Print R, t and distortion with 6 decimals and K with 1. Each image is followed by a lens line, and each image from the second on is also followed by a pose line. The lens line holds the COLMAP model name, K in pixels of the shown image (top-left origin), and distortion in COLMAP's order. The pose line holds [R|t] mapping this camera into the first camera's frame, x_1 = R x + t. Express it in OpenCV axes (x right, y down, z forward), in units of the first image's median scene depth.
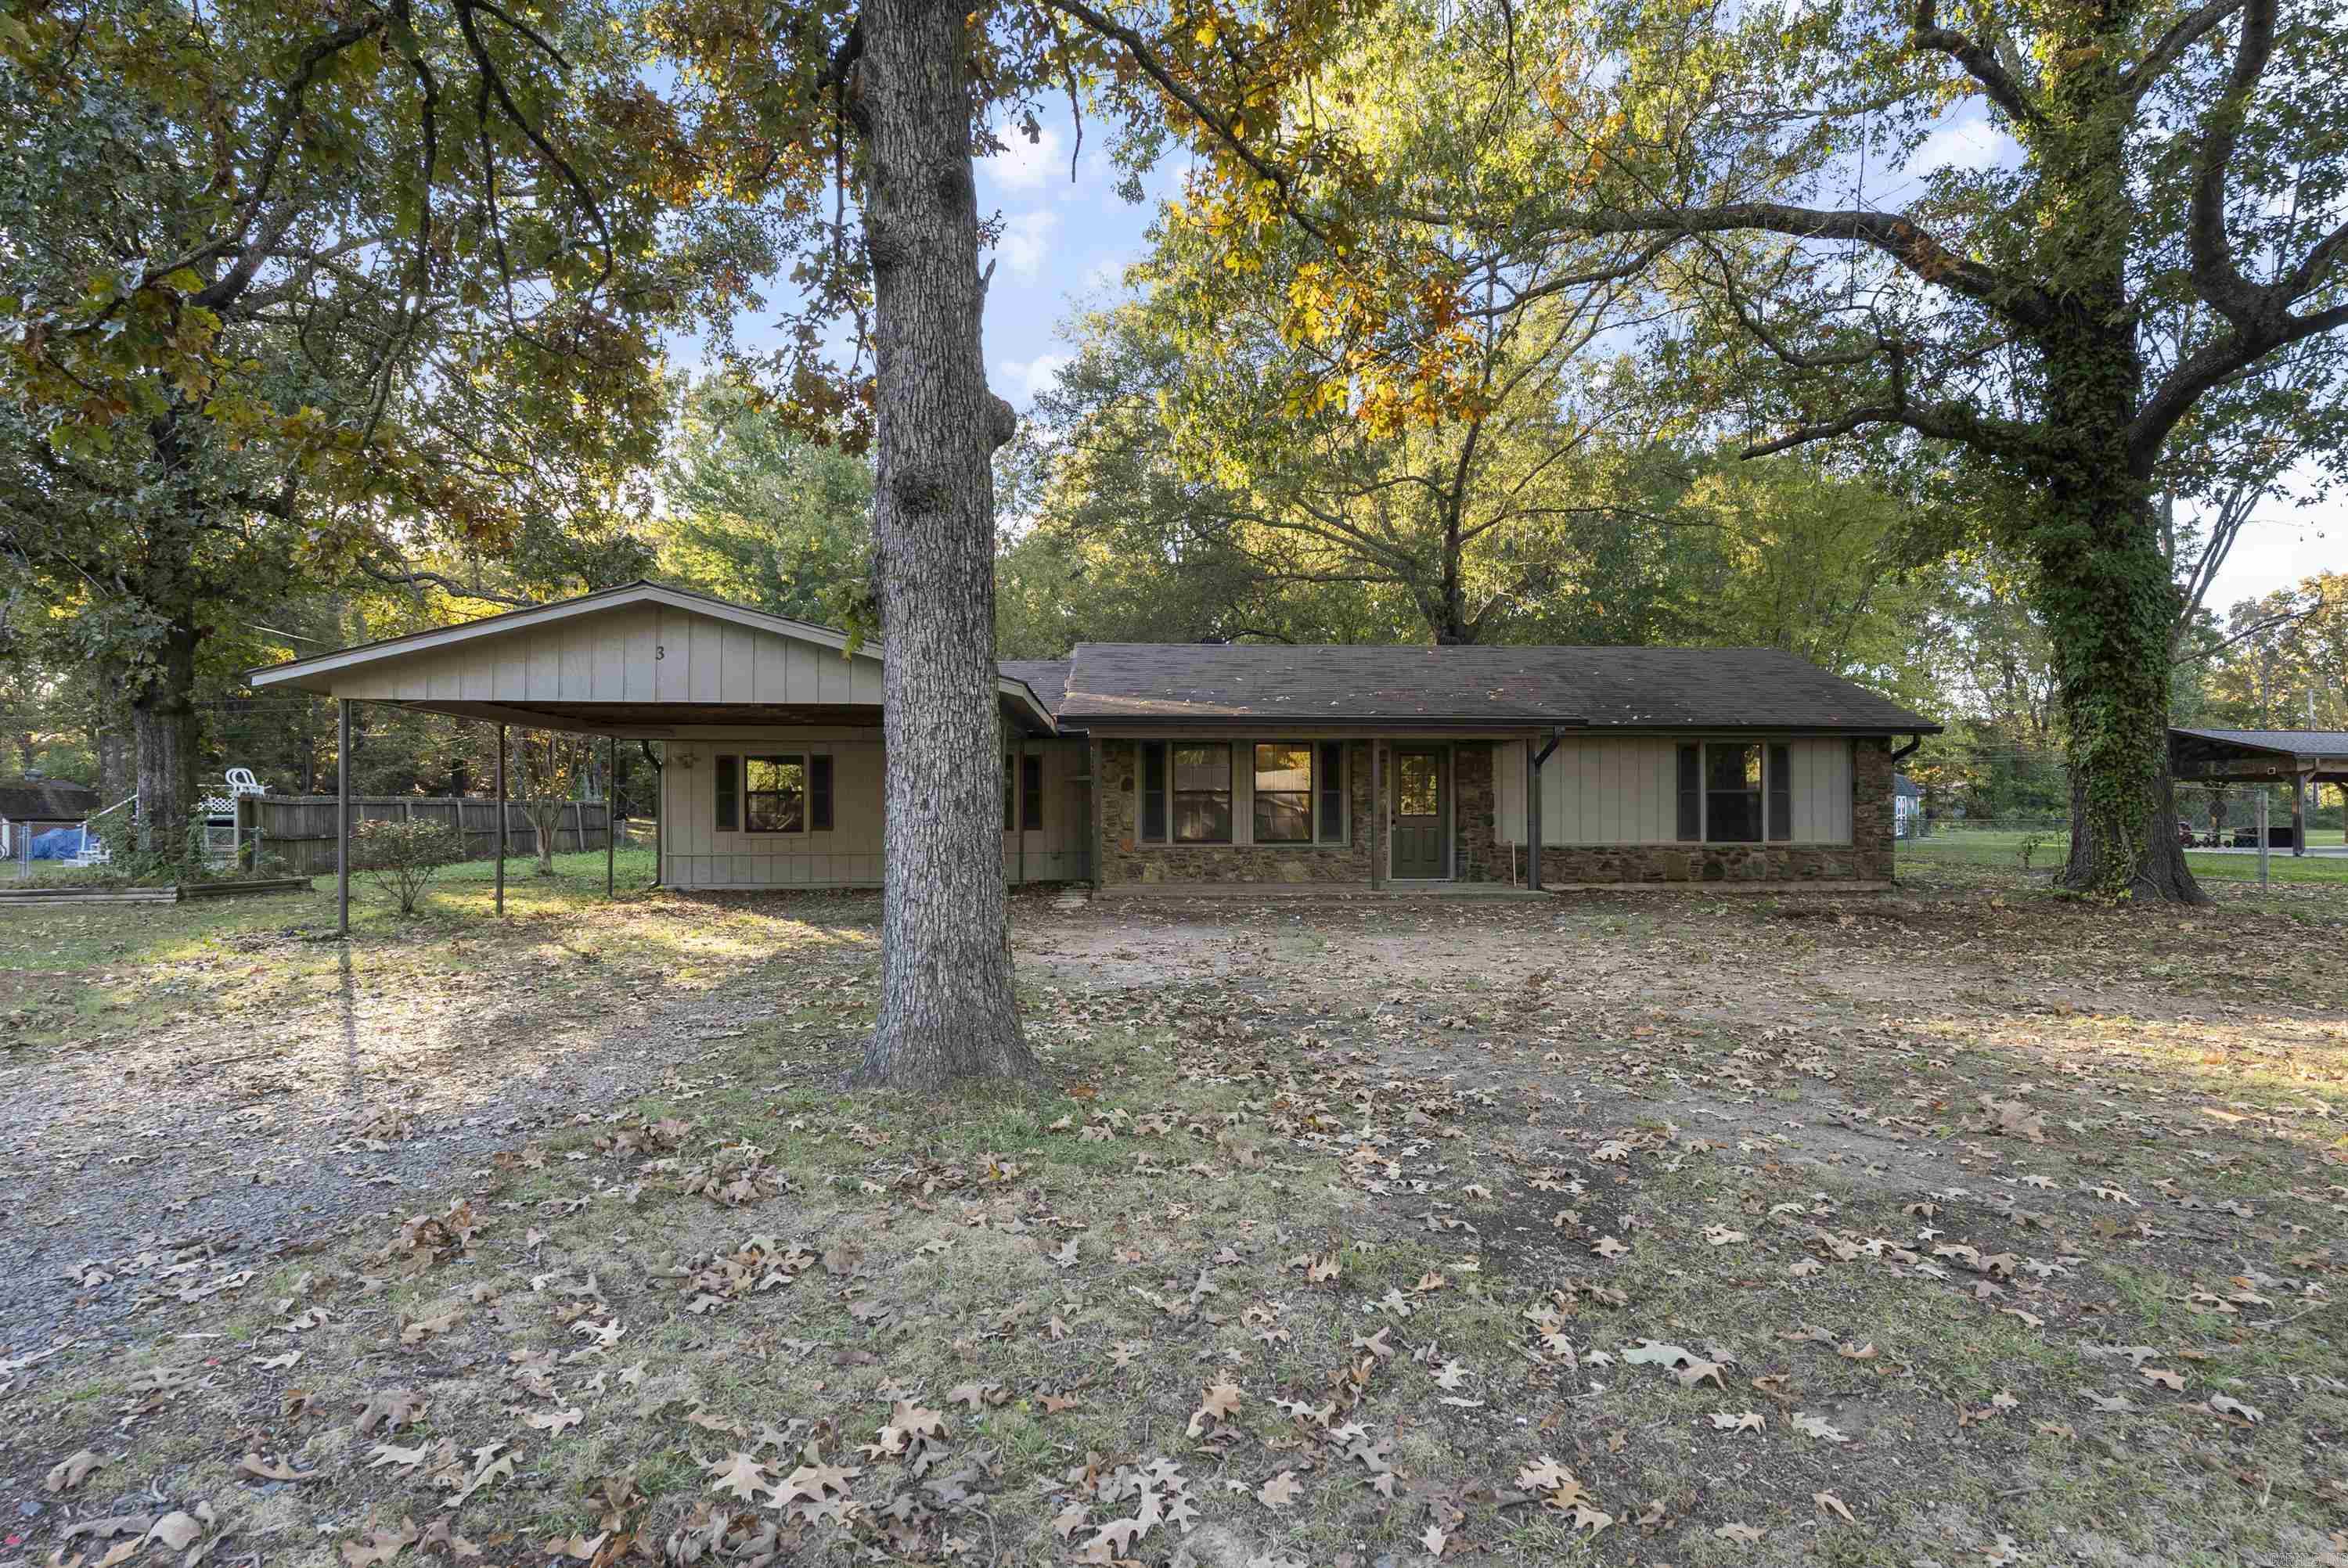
lens RADIAL K [[1146.4, 0, 1174.0], [0, 1146.4, 784.0], [0, 0, 1]] dist [-0.001317, -0.000075]
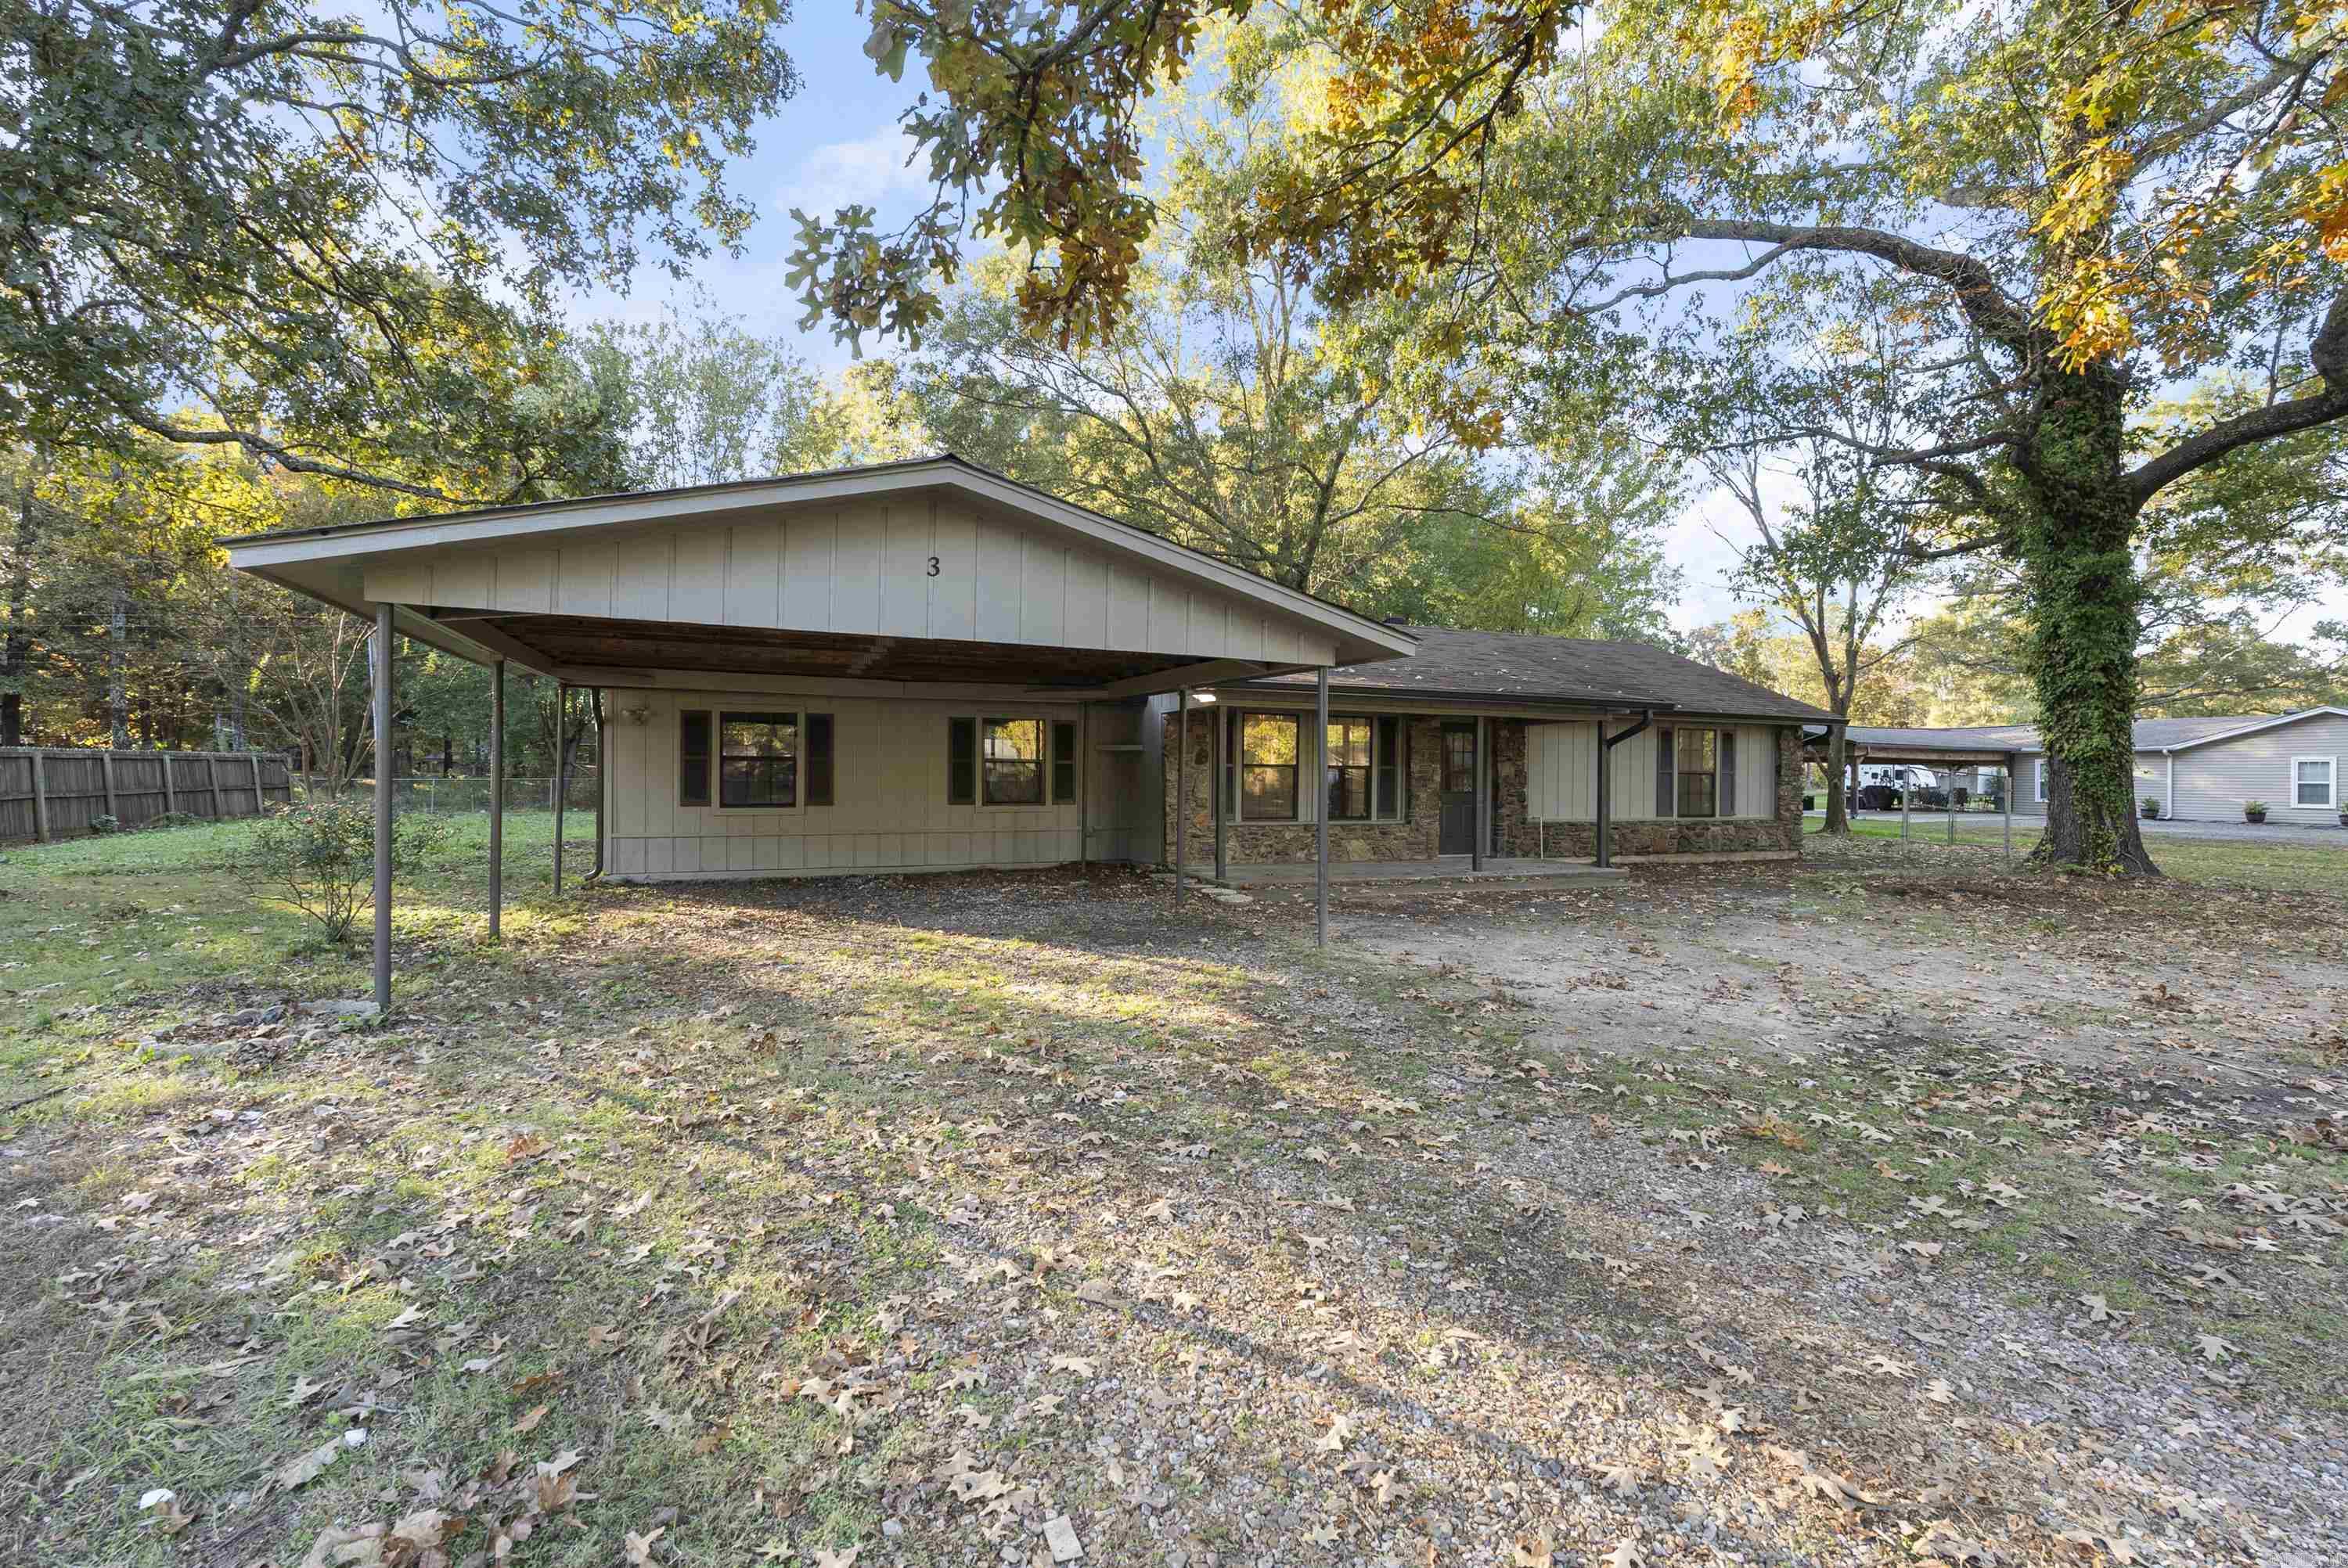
lens RADIAL K [[1033.0, 0, 1175.1], [0, 1033.0, 788.4], [0, 0, 1]] dist [-0.005274, -0.000425]
pose [[0.942818, 0.007123, 0.333231, -0.324036], [-0.022031, 0.998917, 0.040978, -0.007085], [-0.332579, -0.045976, 0.941954, 0.231187]]
